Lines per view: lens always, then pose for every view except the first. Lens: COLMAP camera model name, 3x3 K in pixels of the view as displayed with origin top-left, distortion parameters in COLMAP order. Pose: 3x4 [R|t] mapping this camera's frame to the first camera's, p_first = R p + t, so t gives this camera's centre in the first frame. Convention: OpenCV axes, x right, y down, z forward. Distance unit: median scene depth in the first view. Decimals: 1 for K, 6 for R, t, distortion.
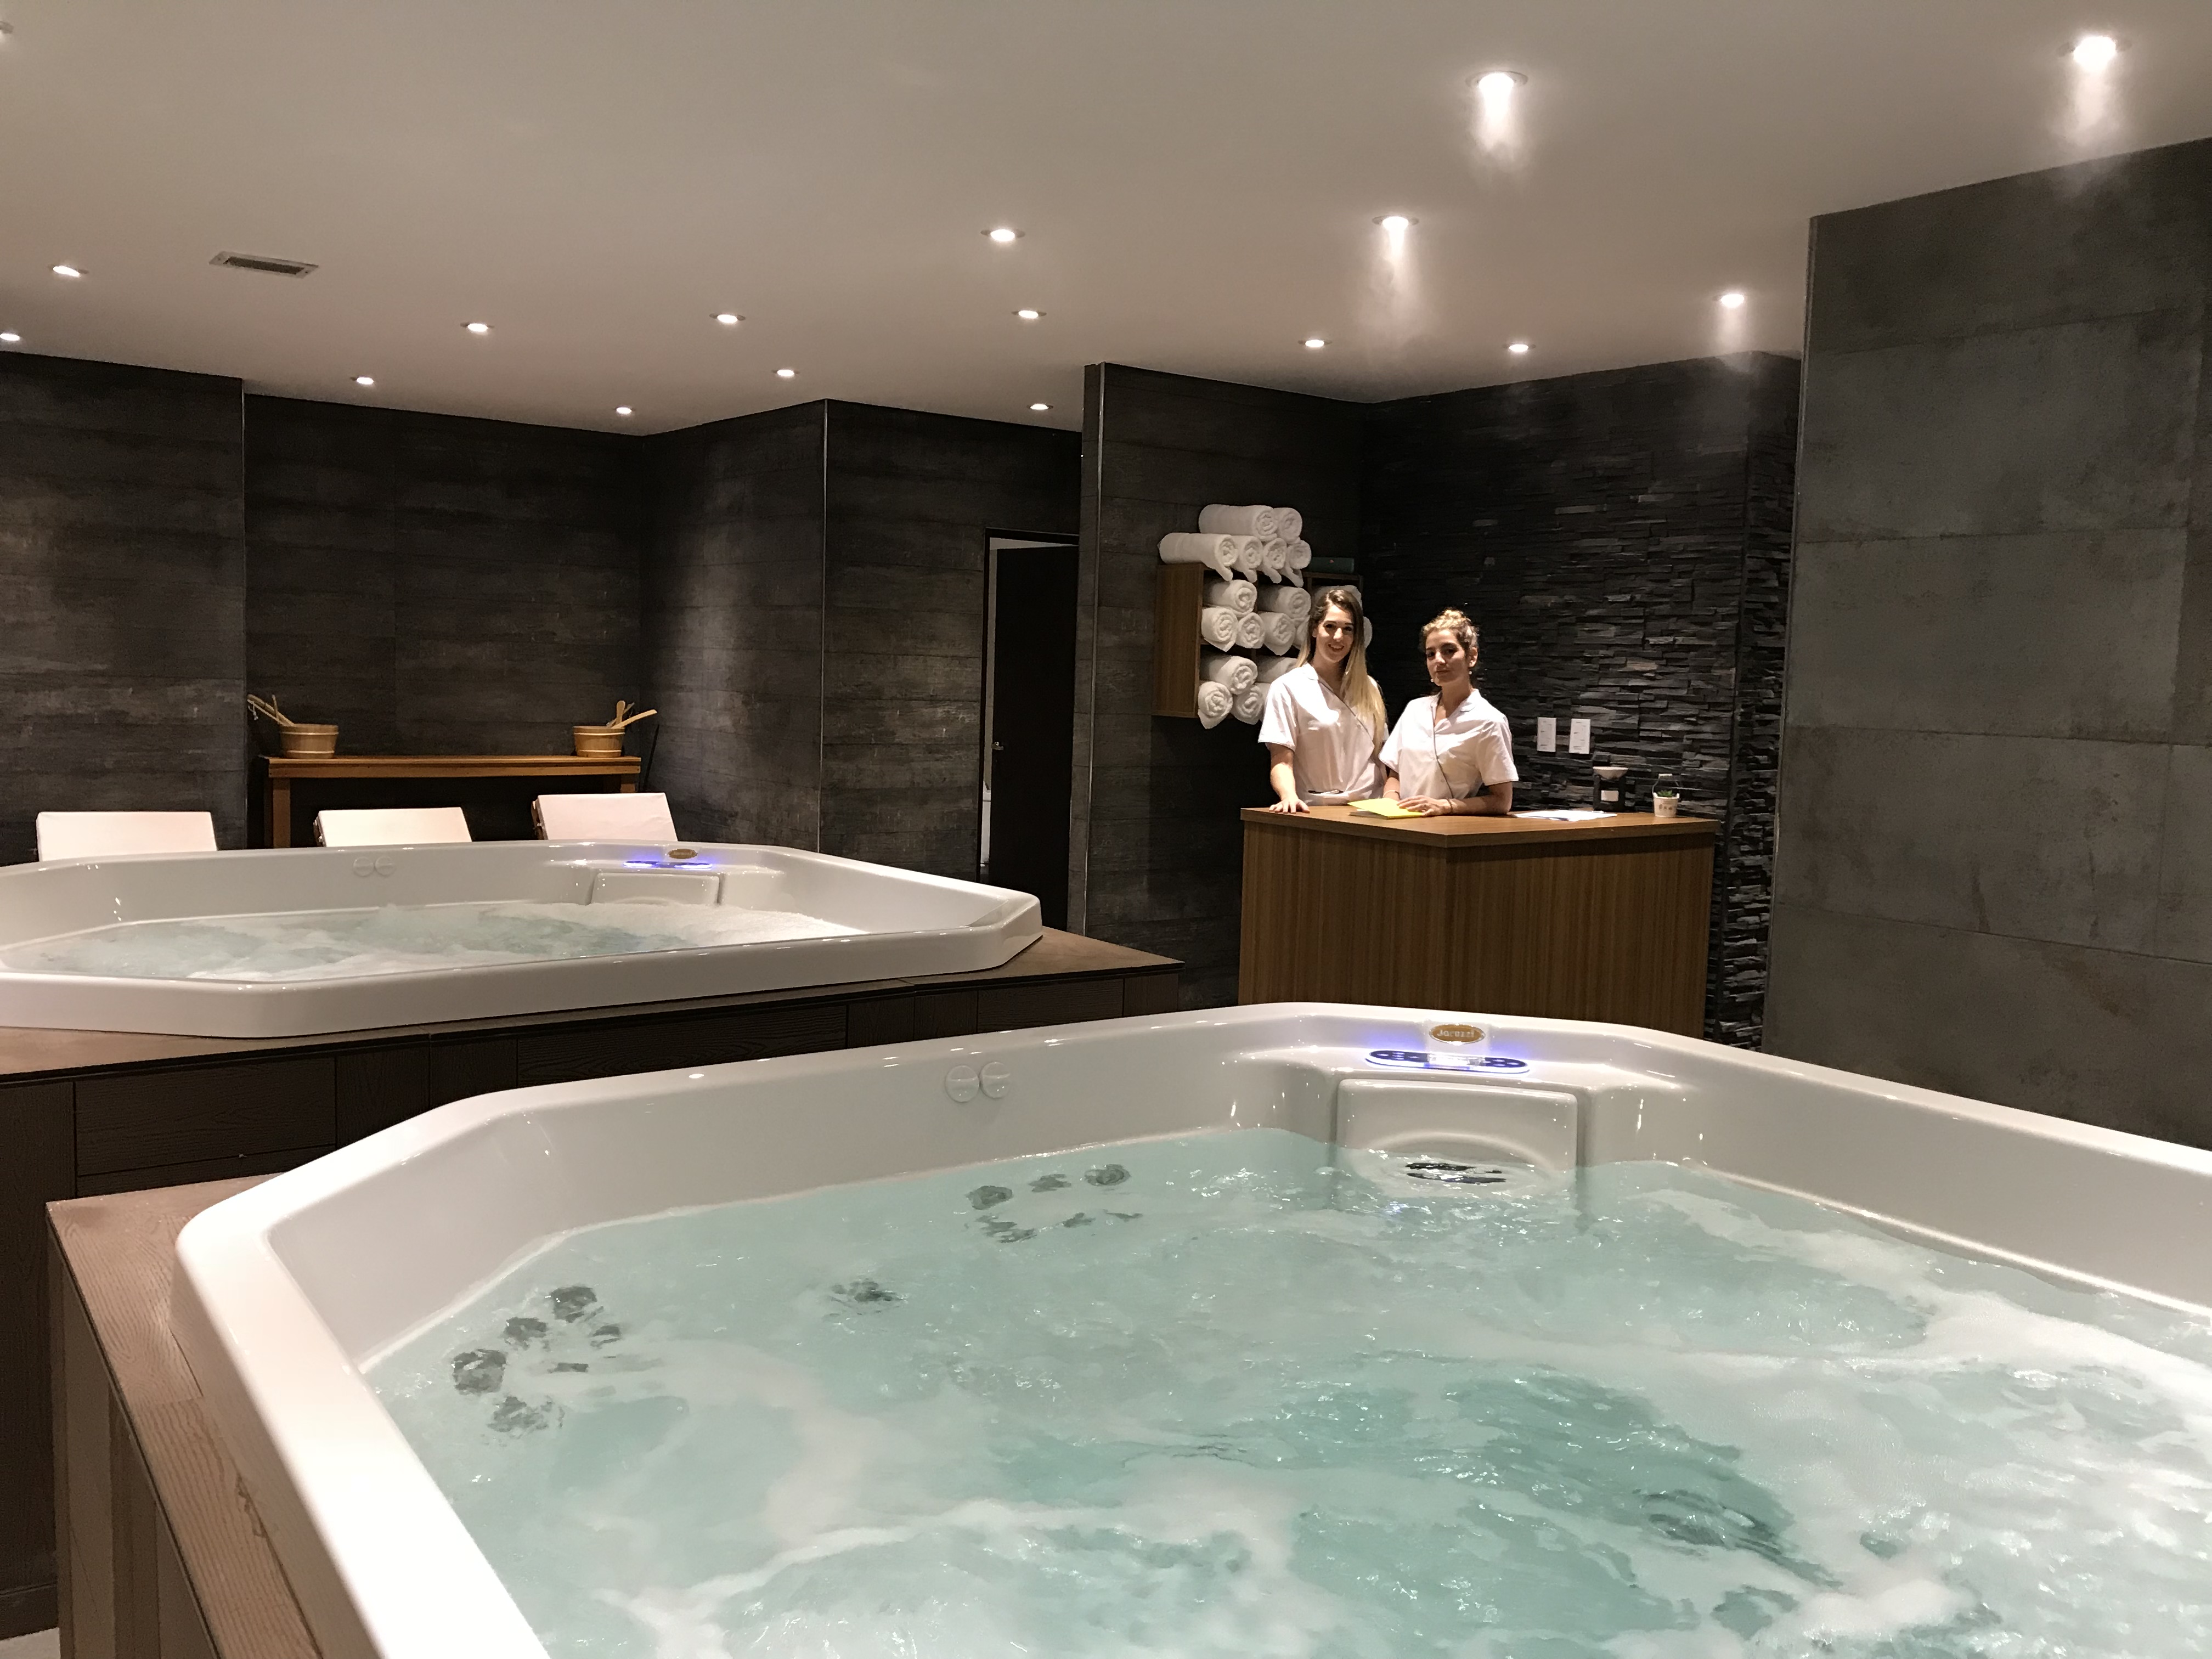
lens RADIAL K [[1772.9, 0, 1113.8], [0, 1772.9, 814.7], [0, 0, 1]] dist [-0.002502, -0.007772]
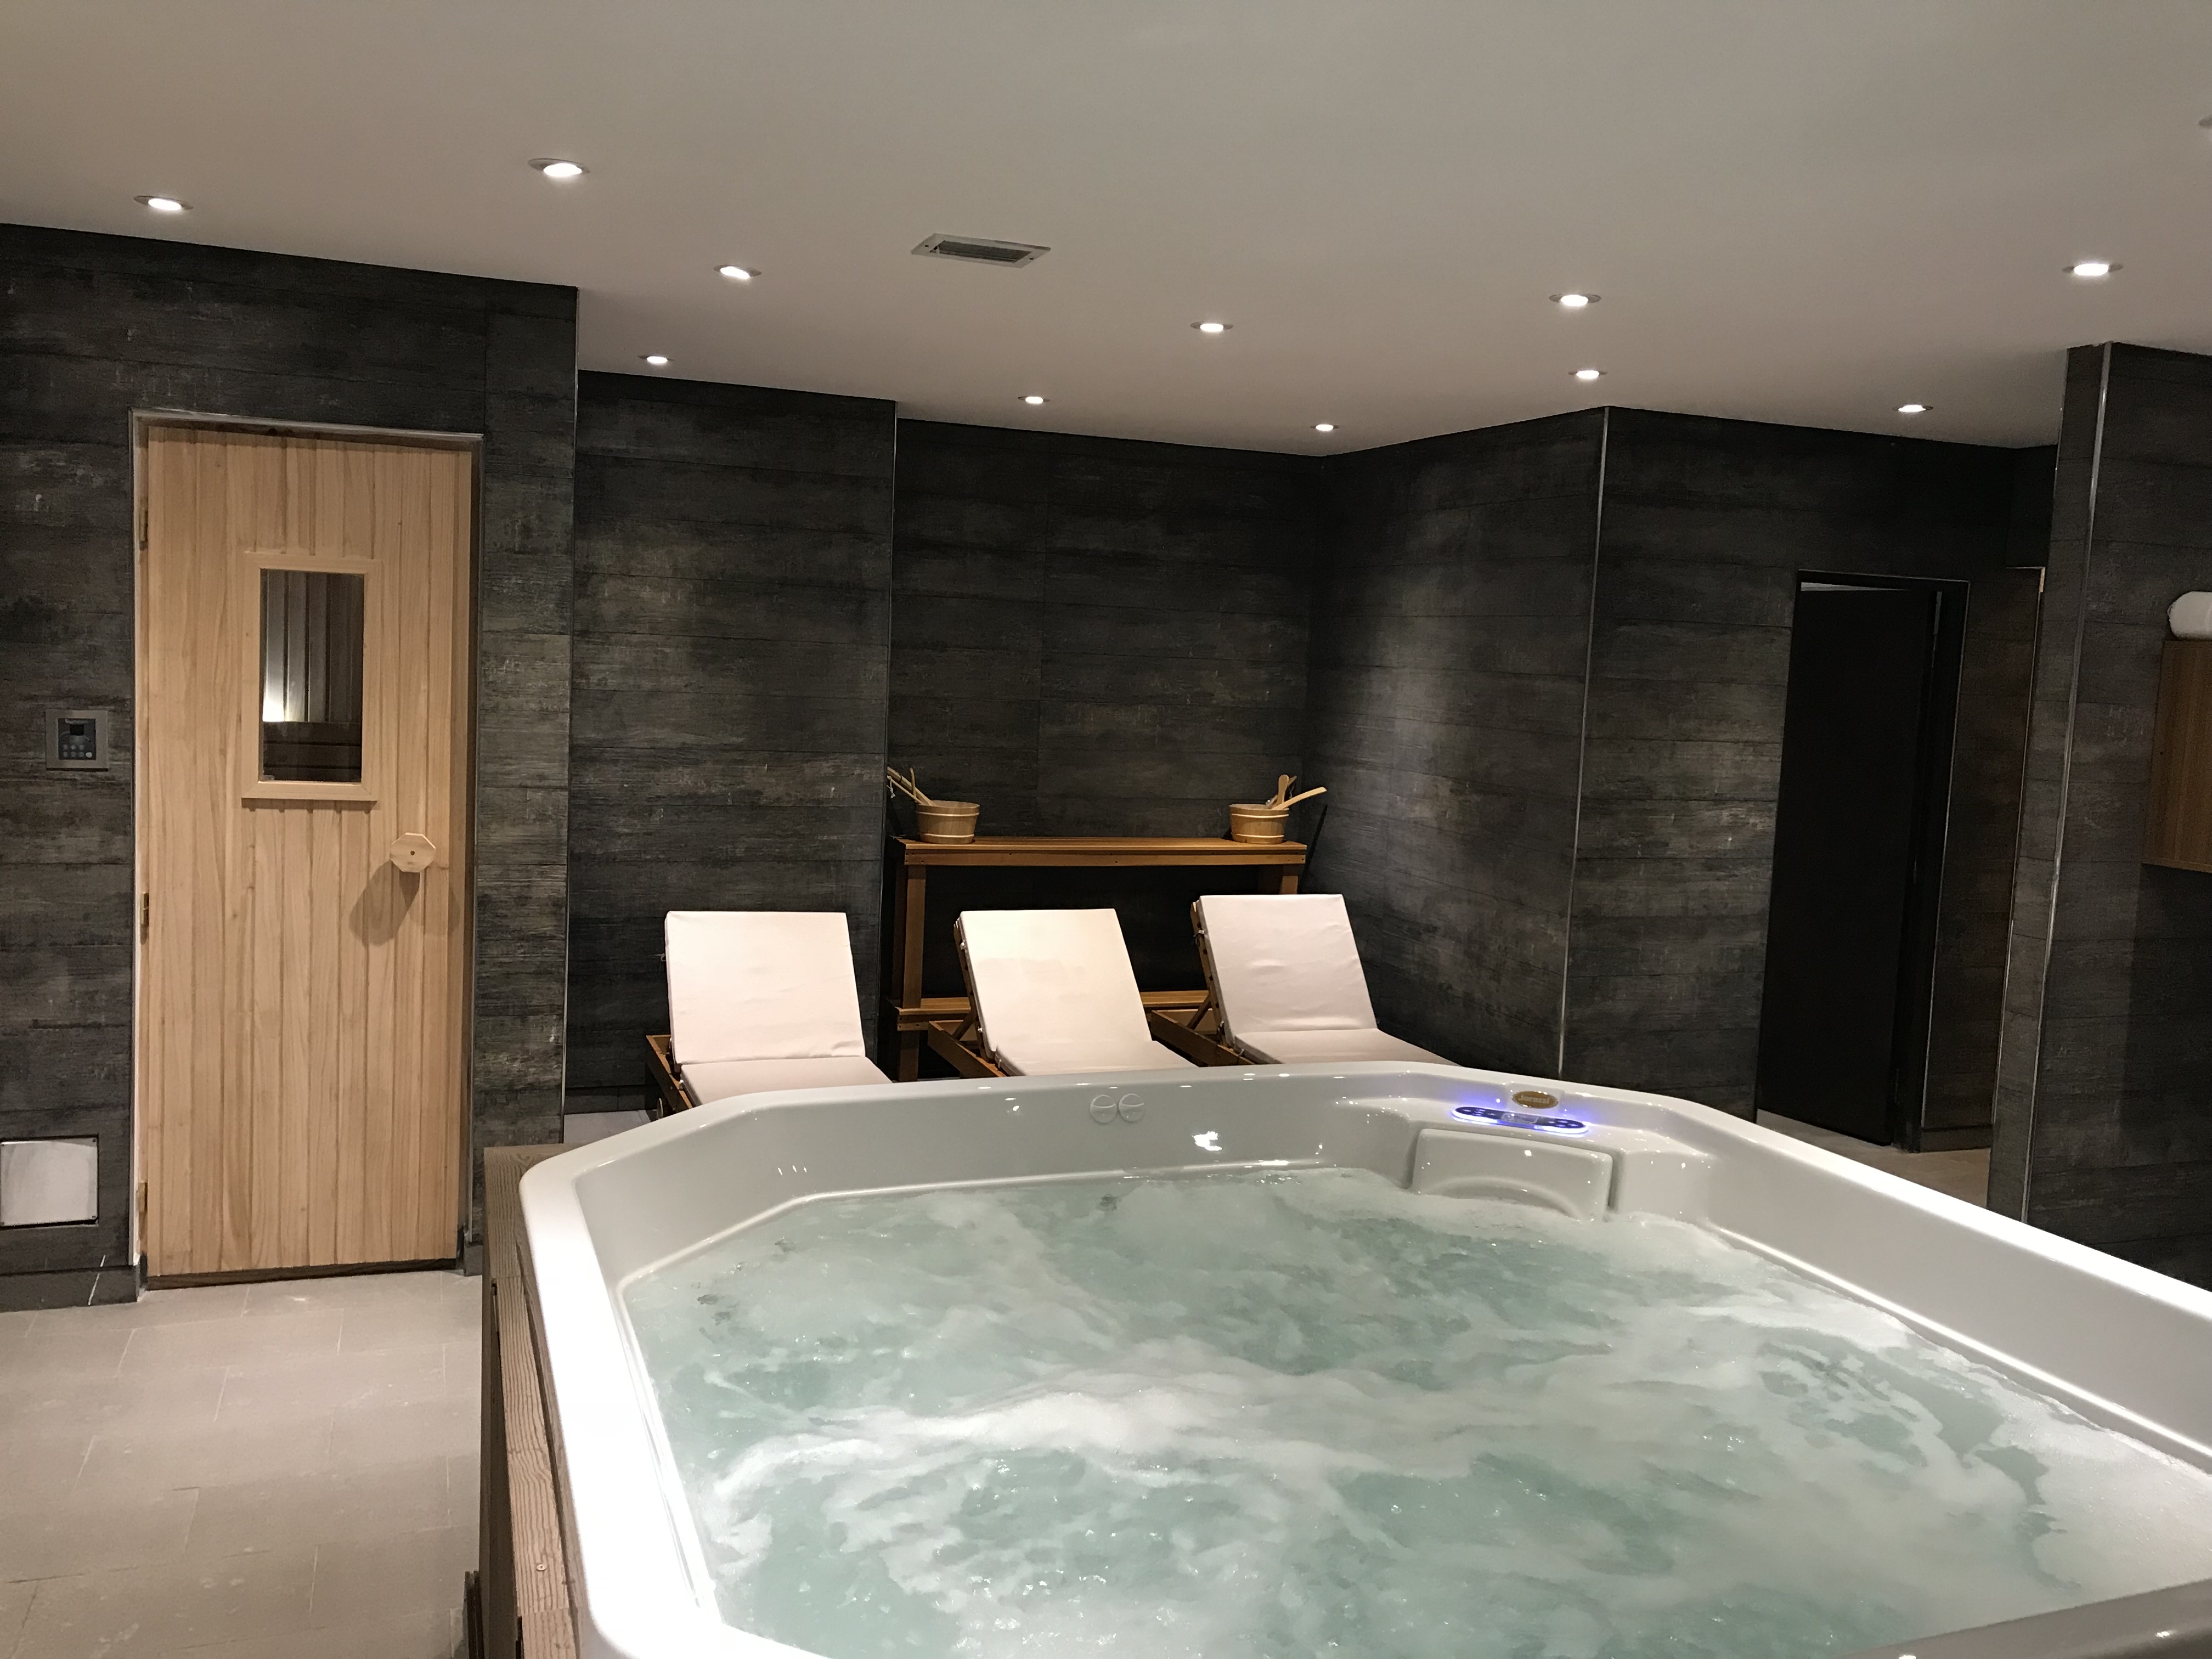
lens RADIAL K [[1799.5, 0, 1106.0], [0, 1799.5, 829.5], [0, 0, 1]] dist [0.111056, -0.282674]
pose [[0.953983, 0.039711, -0.297218, -0.122425], [-0.039836, 0.999190, 0.005640, -0.047031], [0.297201, 0.006459, 0.954793, 0.189690]]
